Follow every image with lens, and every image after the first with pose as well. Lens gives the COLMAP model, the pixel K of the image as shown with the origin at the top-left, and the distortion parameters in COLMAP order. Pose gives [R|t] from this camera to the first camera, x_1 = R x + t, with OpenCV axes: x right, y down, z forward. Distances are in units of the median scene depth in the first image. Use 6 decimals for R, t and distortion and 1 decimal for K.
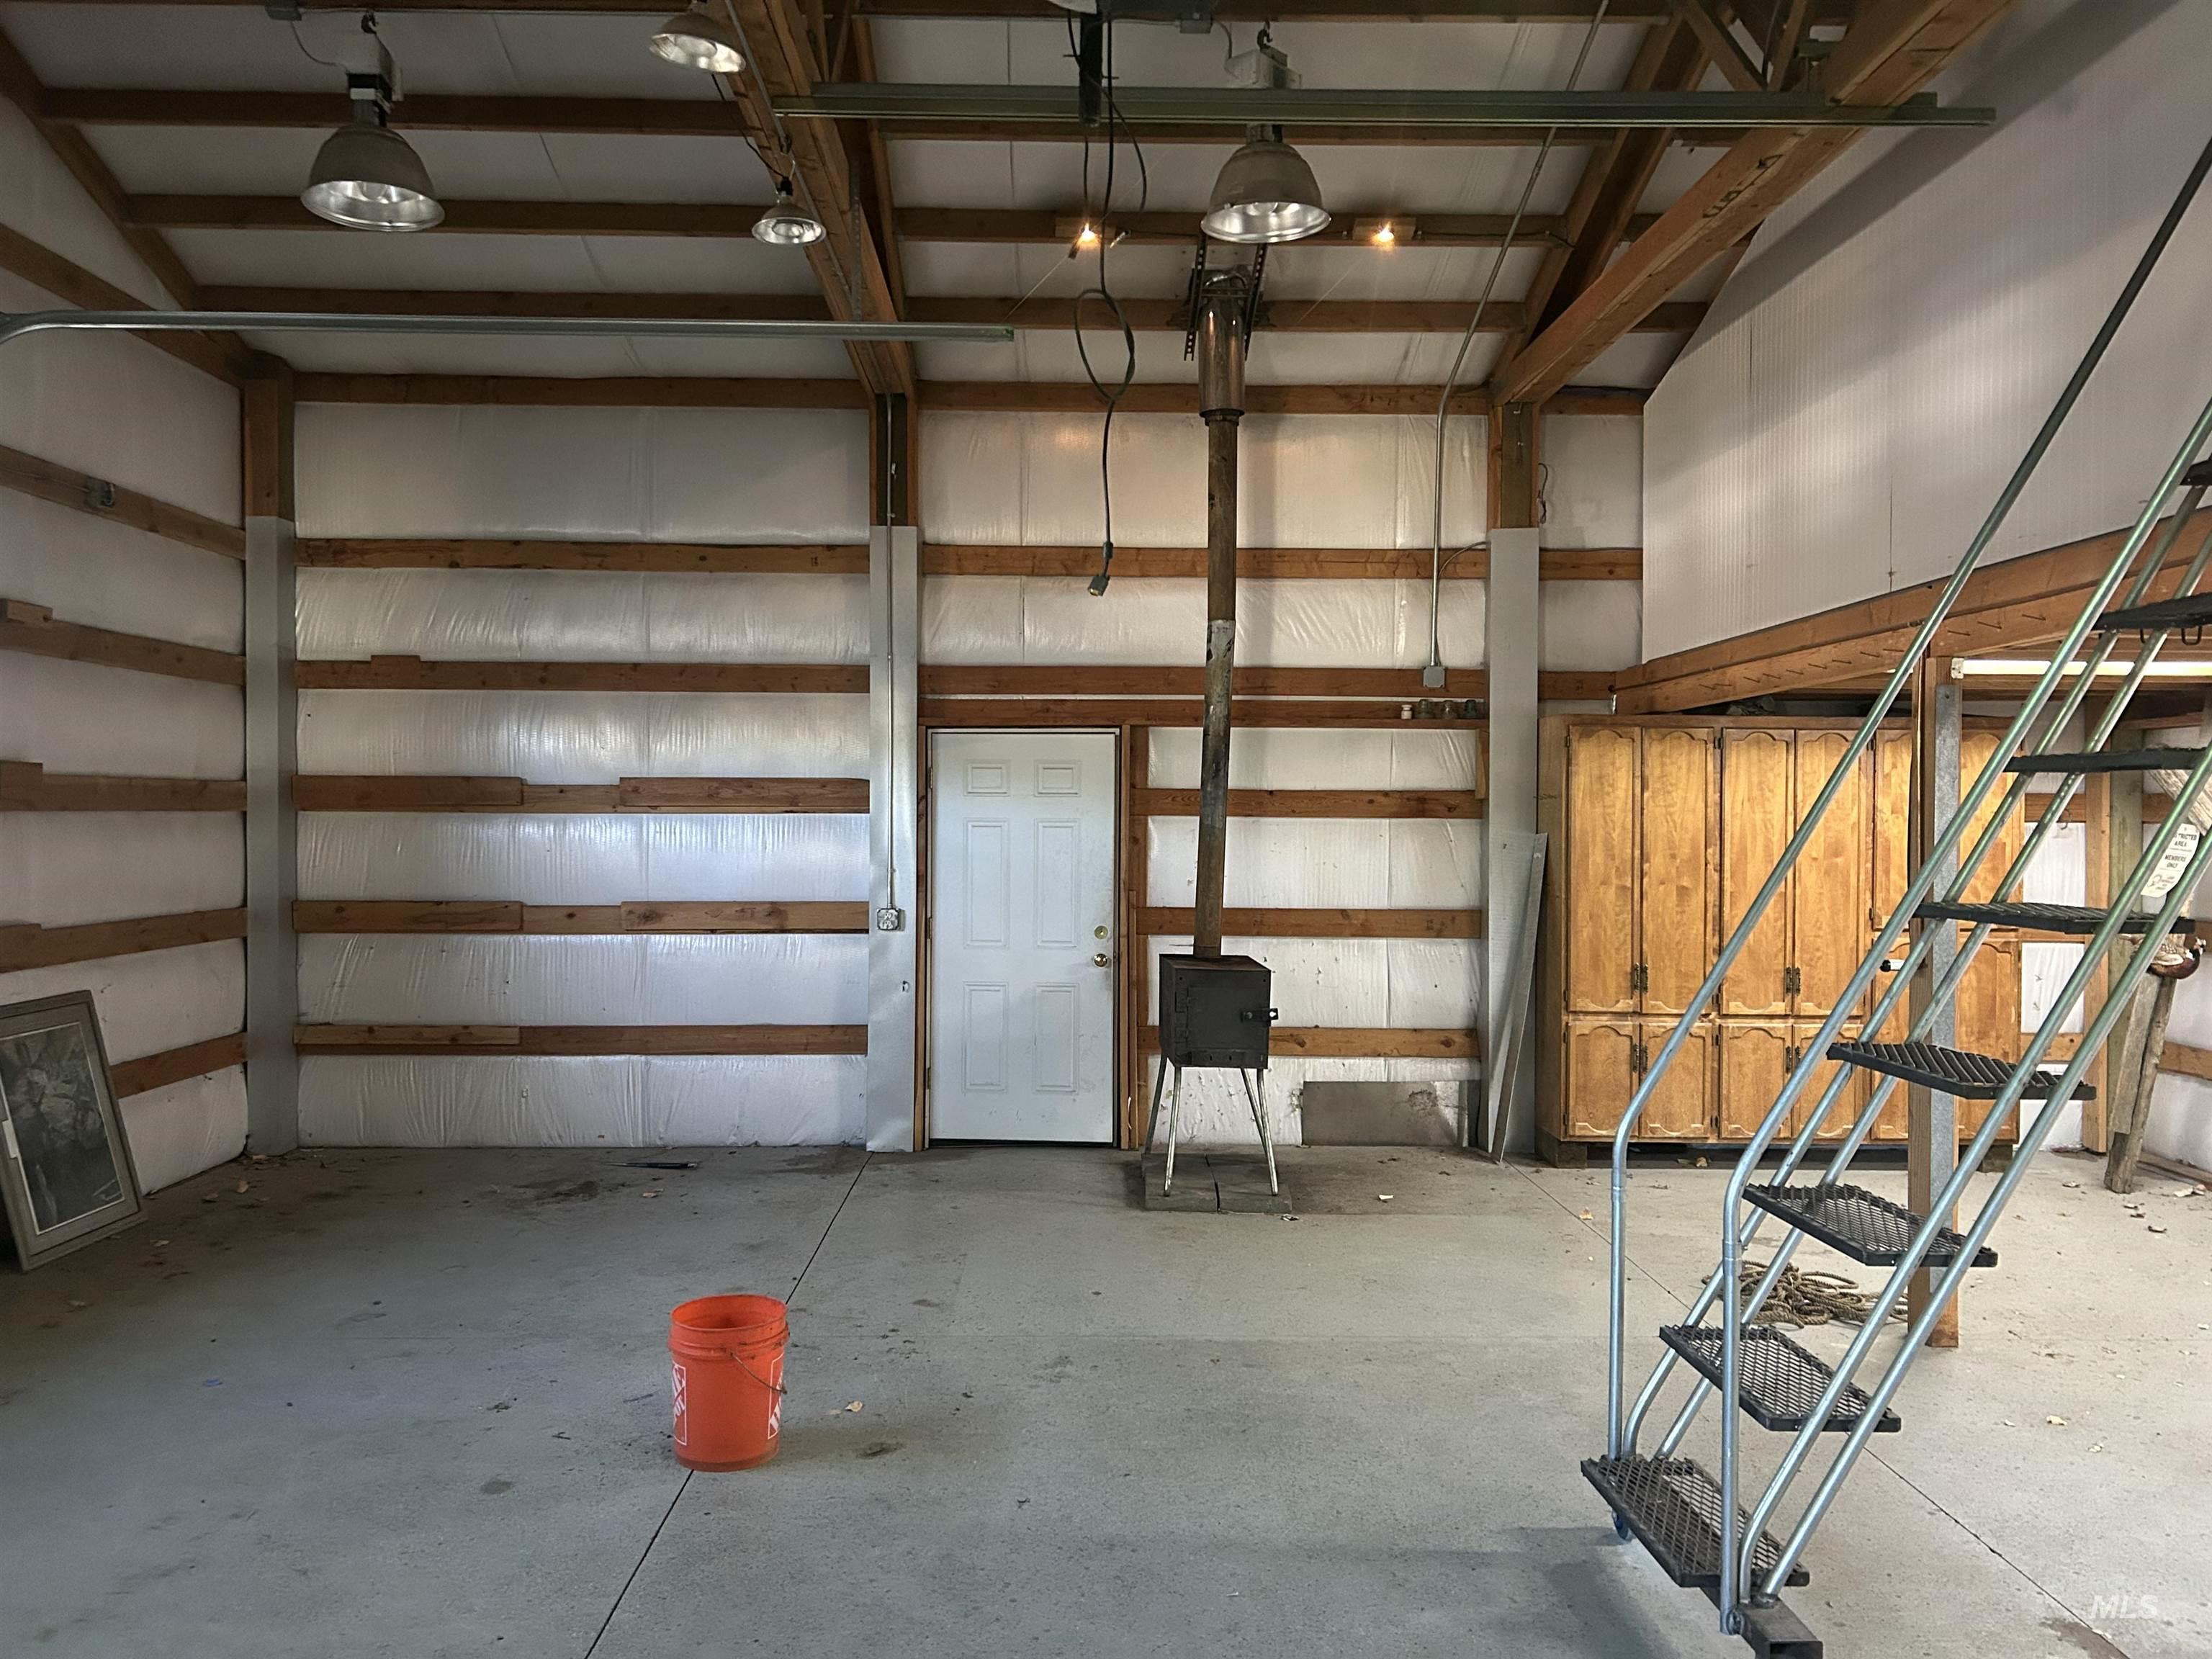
lens RADIAL K [[1660.0, 0, 1102.1], [0, 1660.0, 818.6], [0, 0, 1]] dist [0.052791, -0.051409]
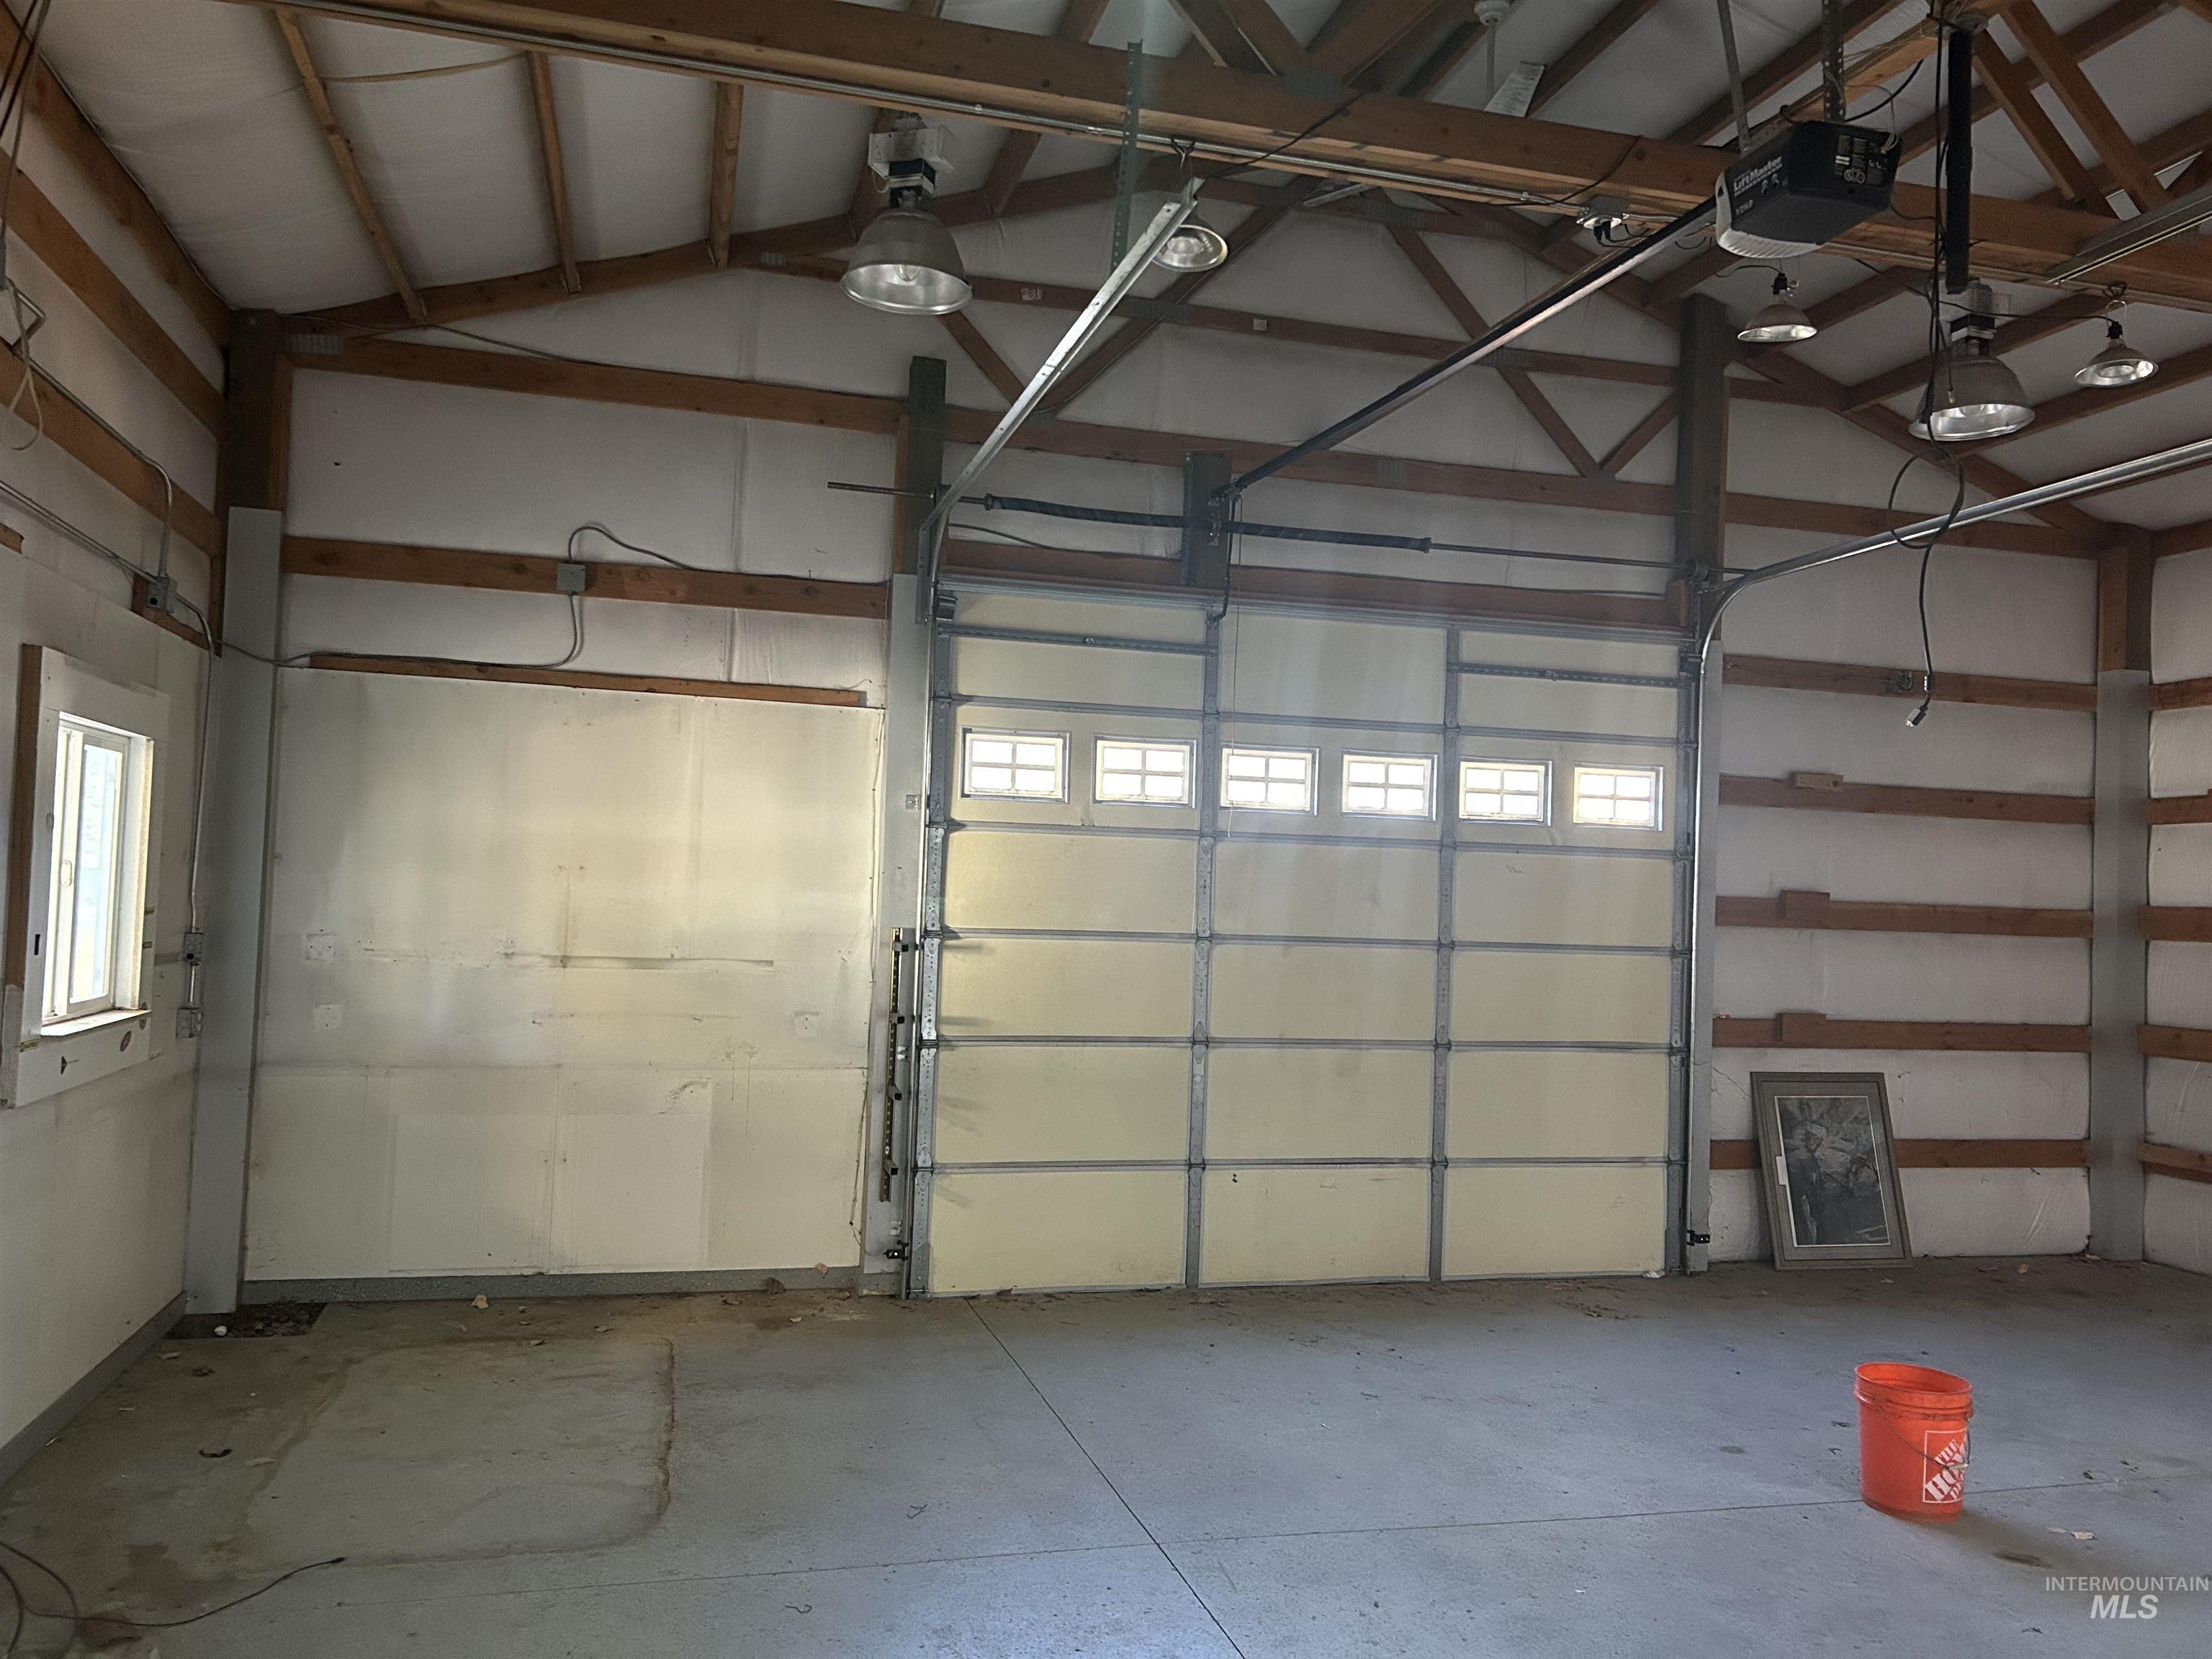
lens RADIAL K [[1660.0, 0, 1102.1], [0, 1660.0, 818.6], [0, 0, 1]] dist [0.052791, -0.051409]
pose [[0.234020, -0.046415, -0.971123, 0.453656], [-0.034323, 0.997843, -0.055964, 0.001269], [0.971626, 0.046428, 0.231922, 0.115796]]
